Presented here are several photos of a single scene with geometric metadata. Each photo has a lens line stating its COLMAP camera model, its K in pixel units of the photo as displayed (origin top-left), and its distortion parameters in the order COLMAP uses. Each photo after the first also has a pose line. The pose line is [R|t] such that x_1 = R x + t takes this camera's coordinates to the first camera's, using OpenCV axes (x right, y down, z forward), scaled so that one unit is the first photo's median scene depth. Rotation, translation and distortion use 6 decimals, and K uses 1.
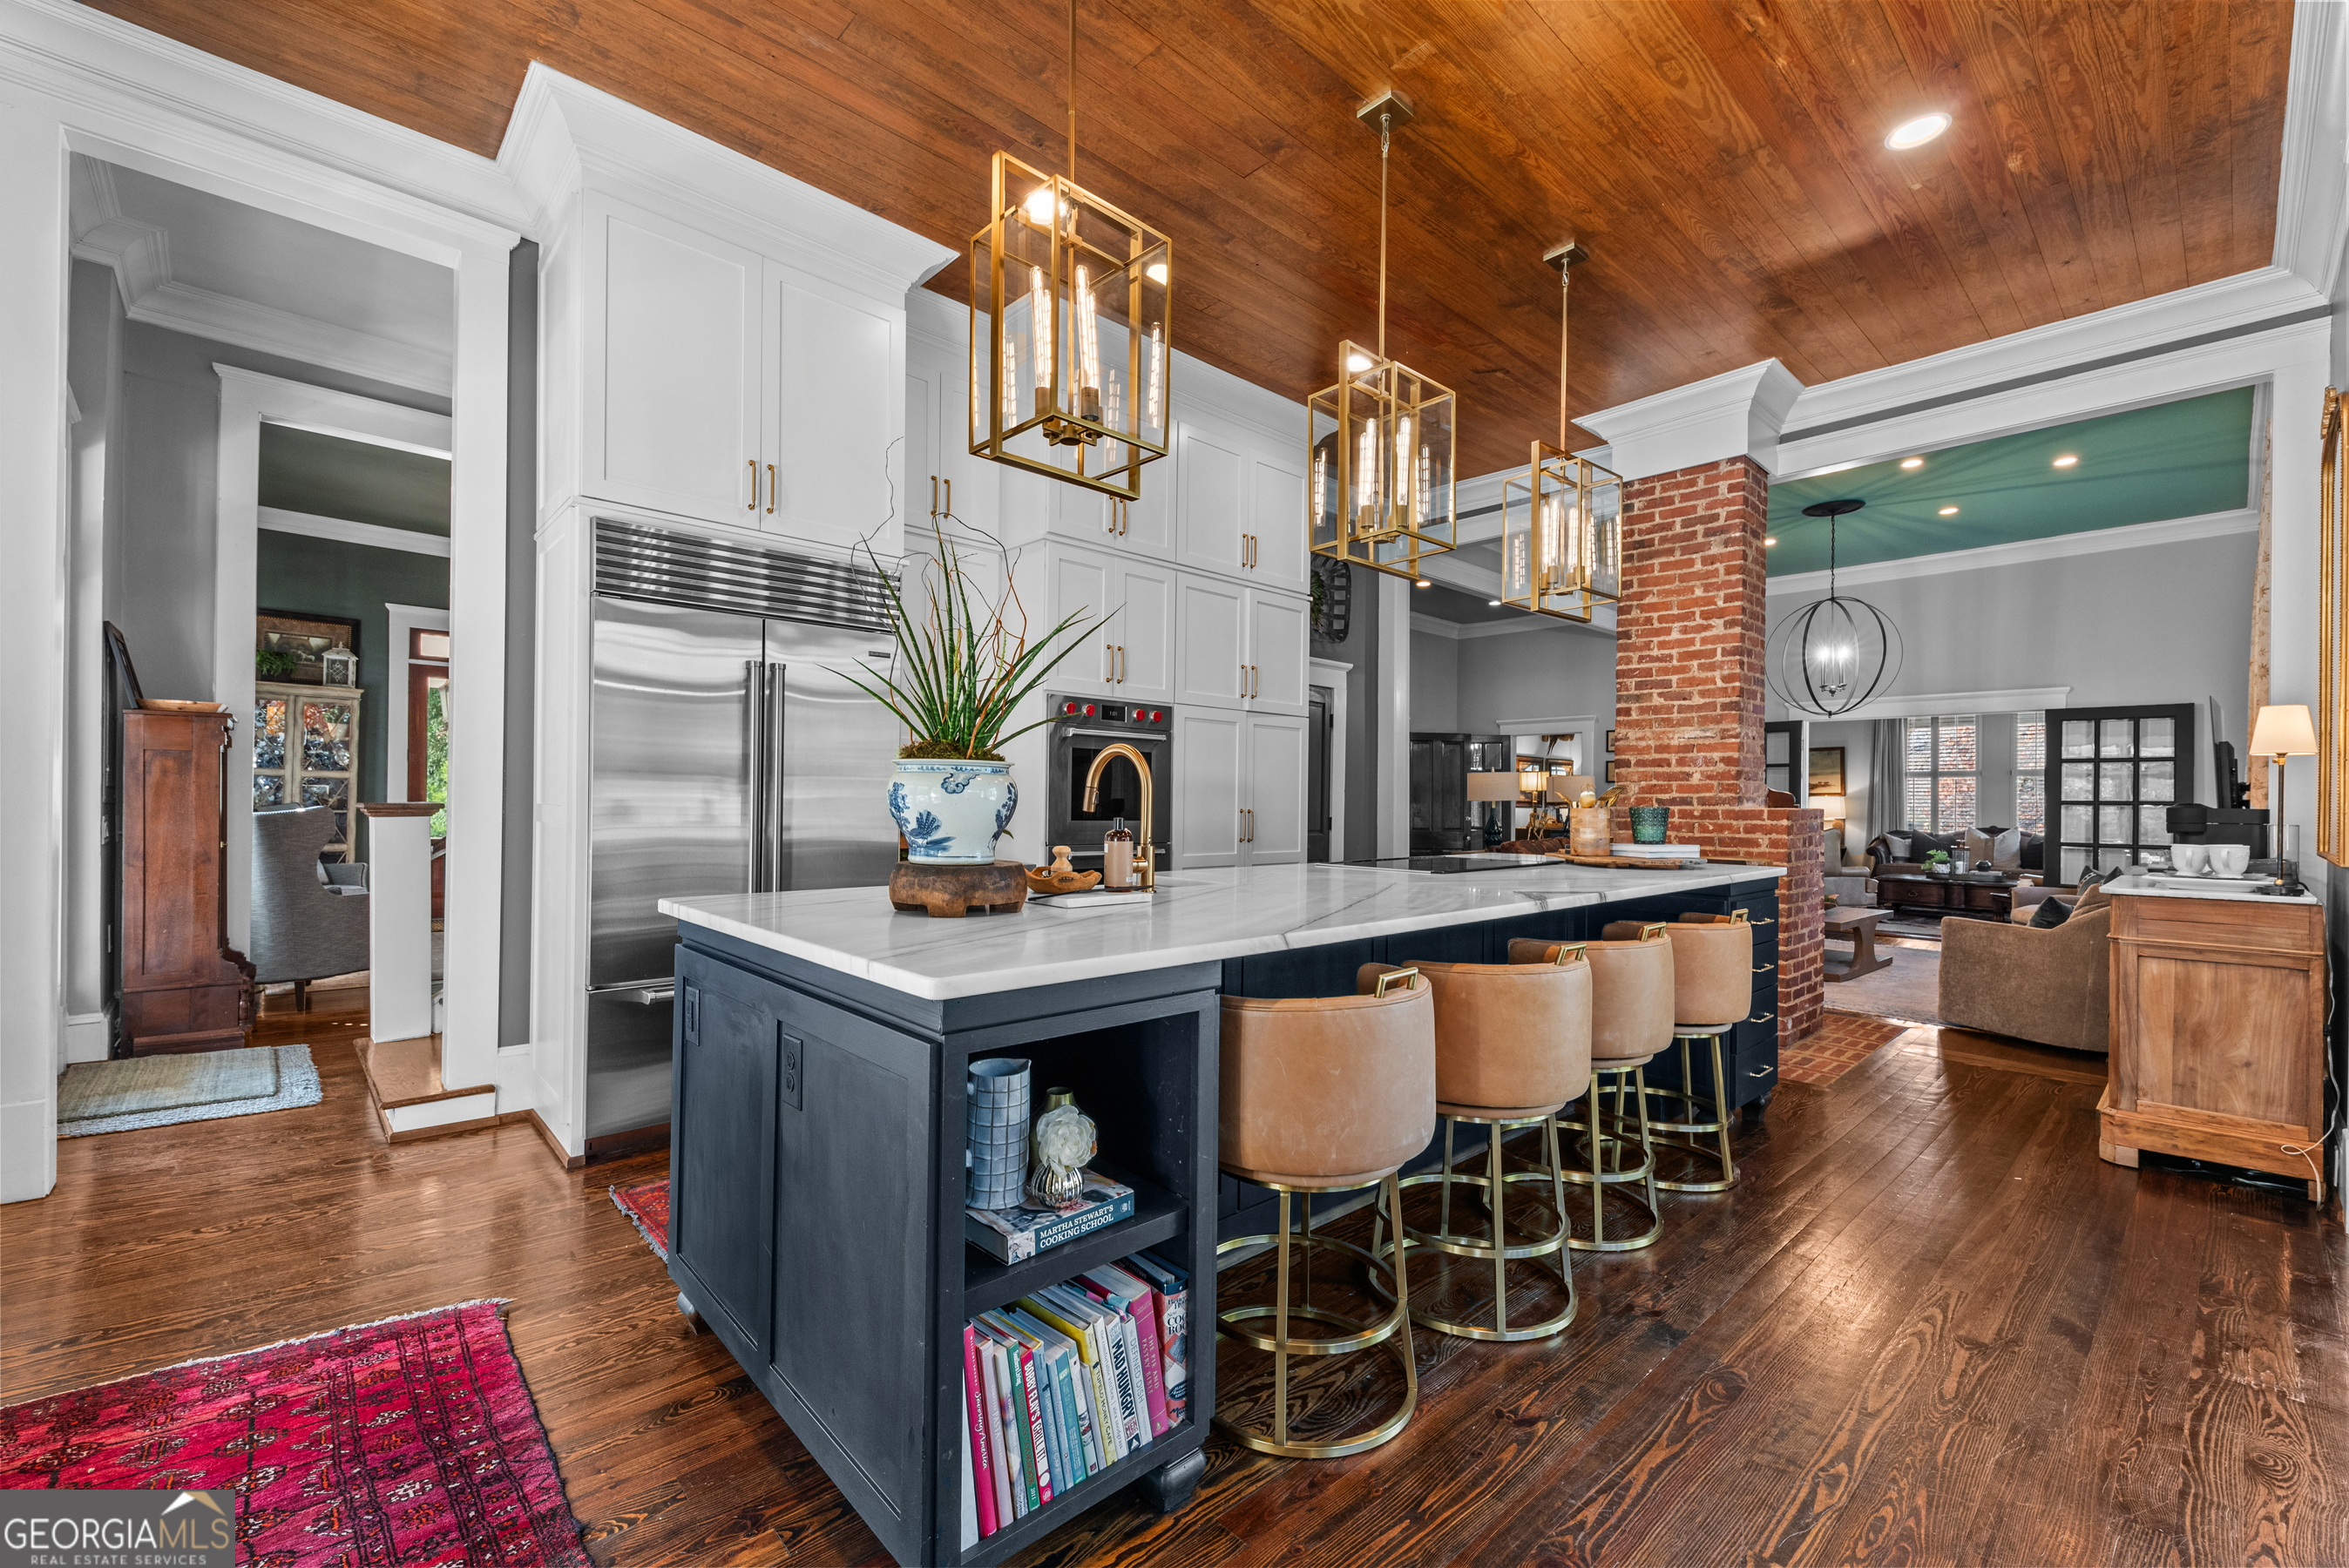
lens RADIAL K [[956.7, 0, 1168.0], [0, 956.7, 804.8], [0, 0, 1]] dist [0.009192, -0.003778]
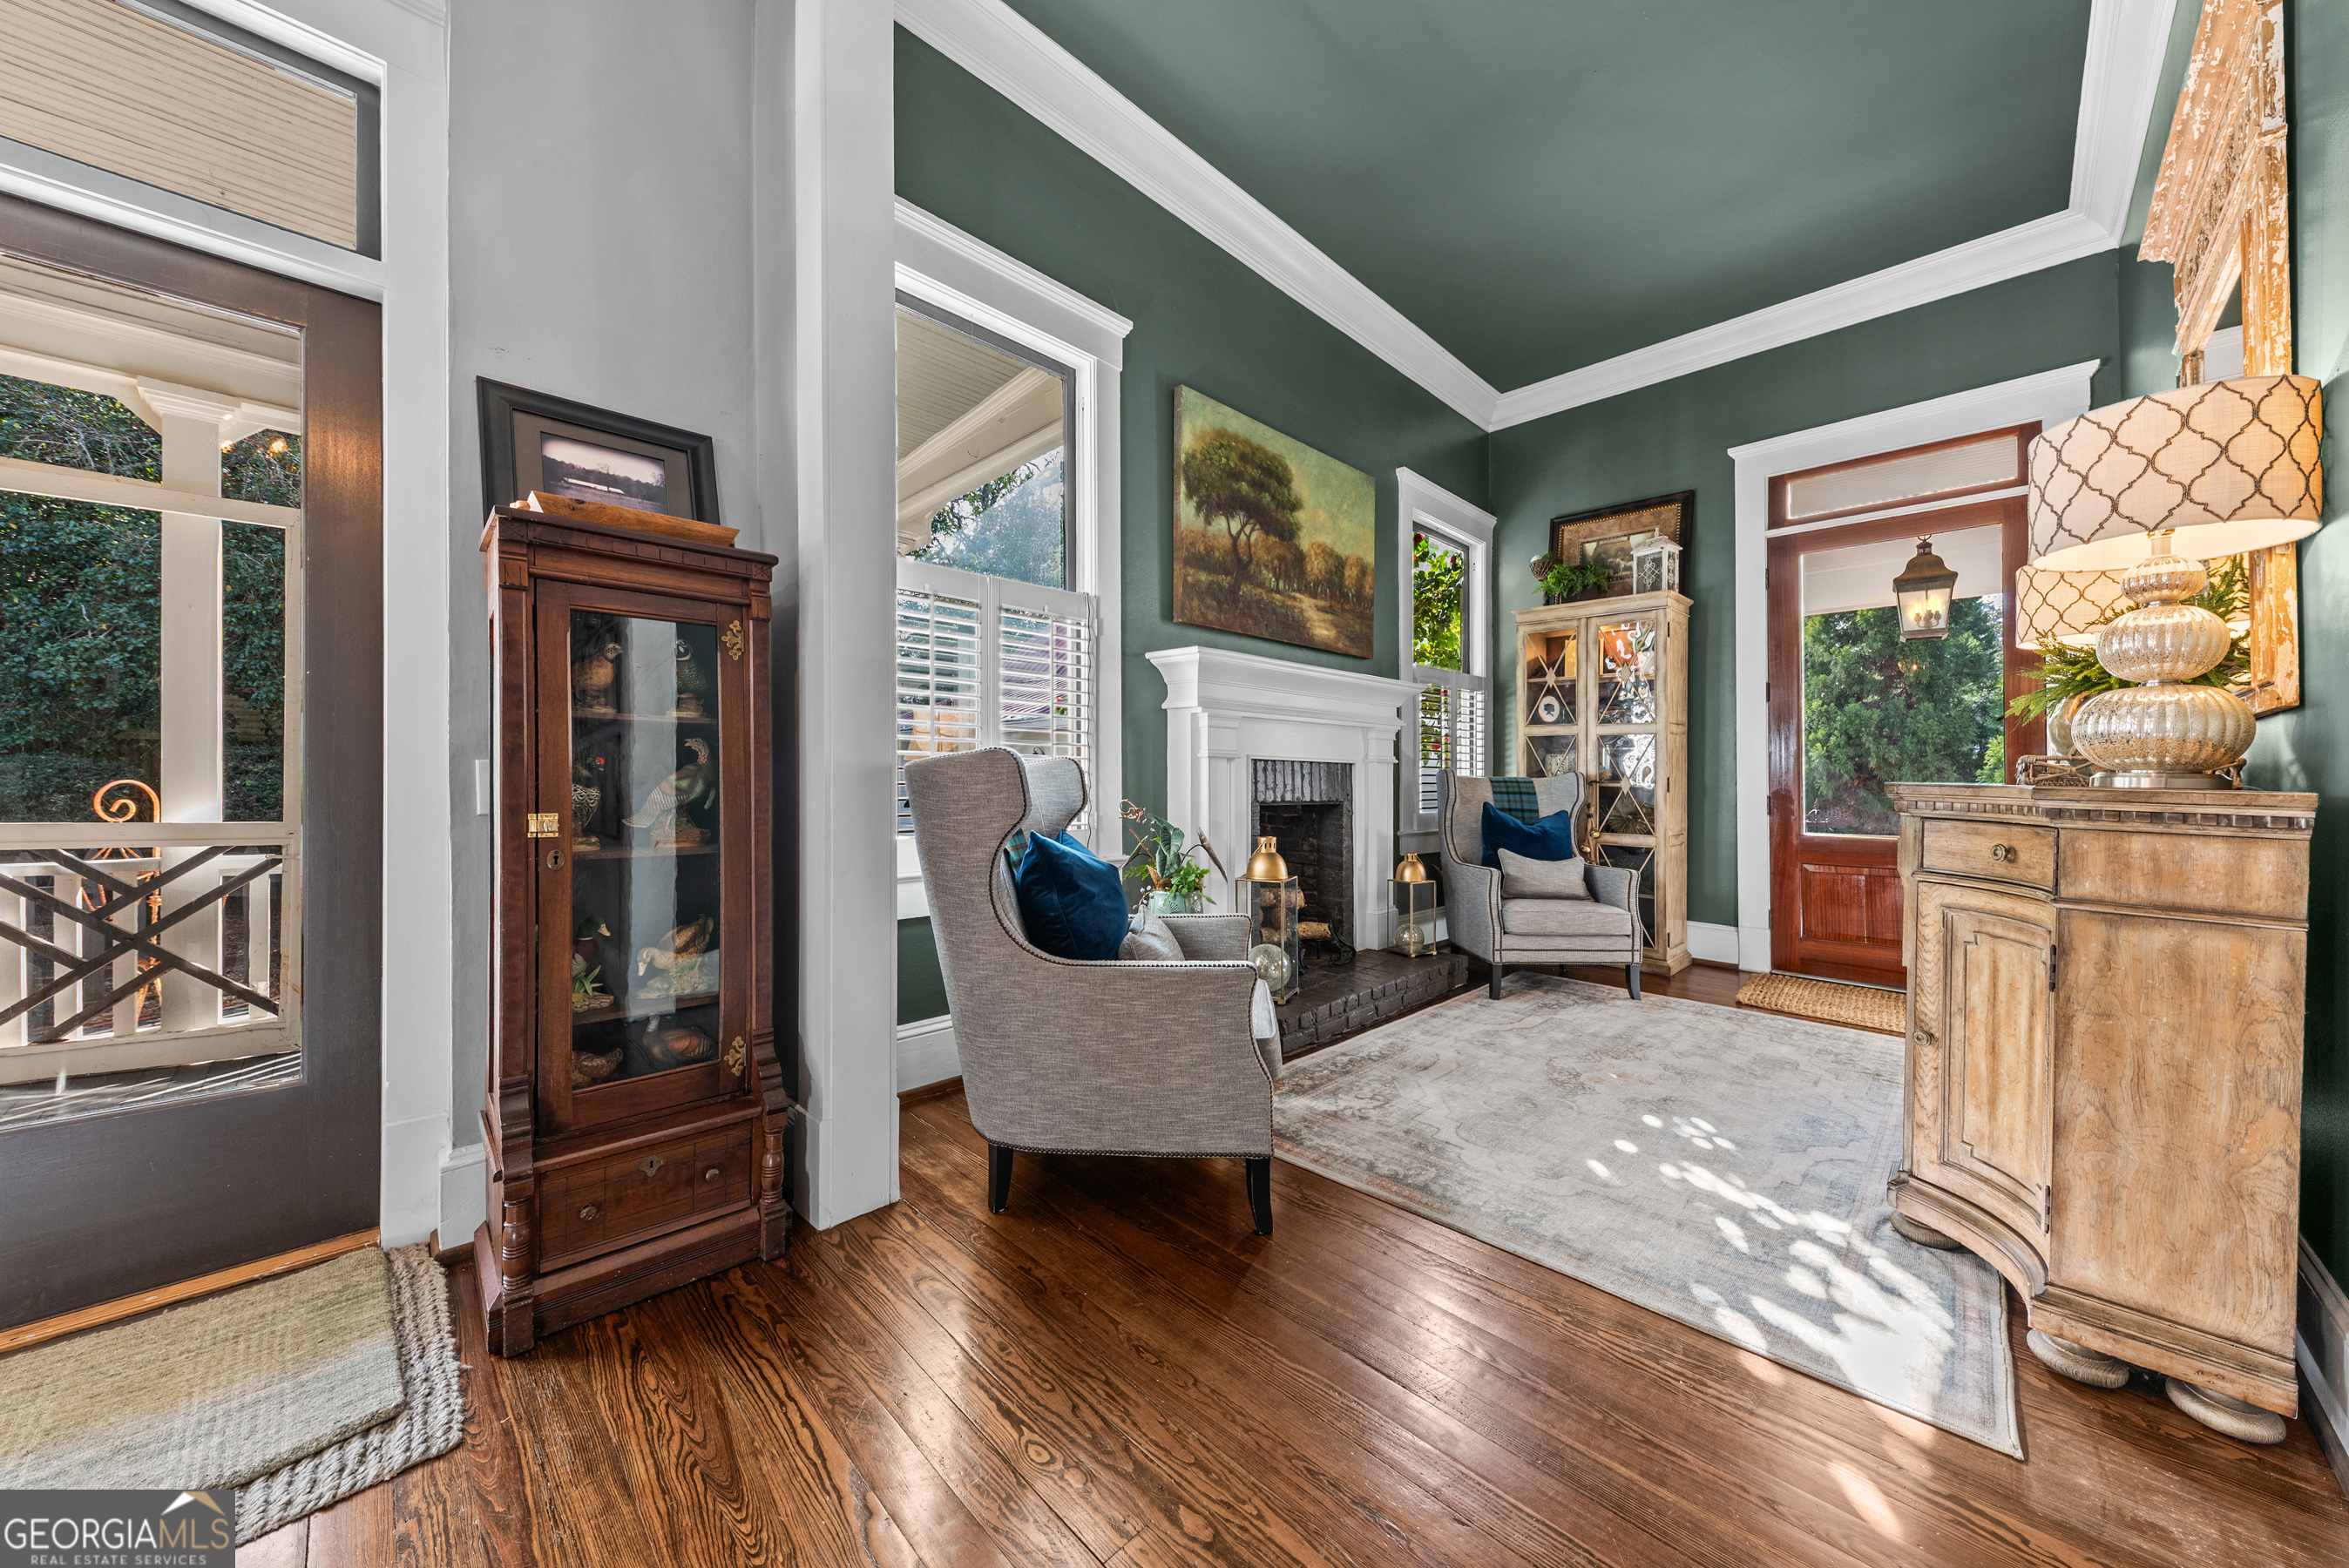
lens RADIAL K [[803.8, 0, 1184.2], [0, 803.8, 776.8], [0, 0, 1]] dist [0.009426, 0.000135]
pose [[0.049235, -0.008412, -0.998752, -0.590064], [-0.001910, 0.999962, -0.008517, 0.012854], [0.998785, 0.002326, 0.049217, 1.185227]]
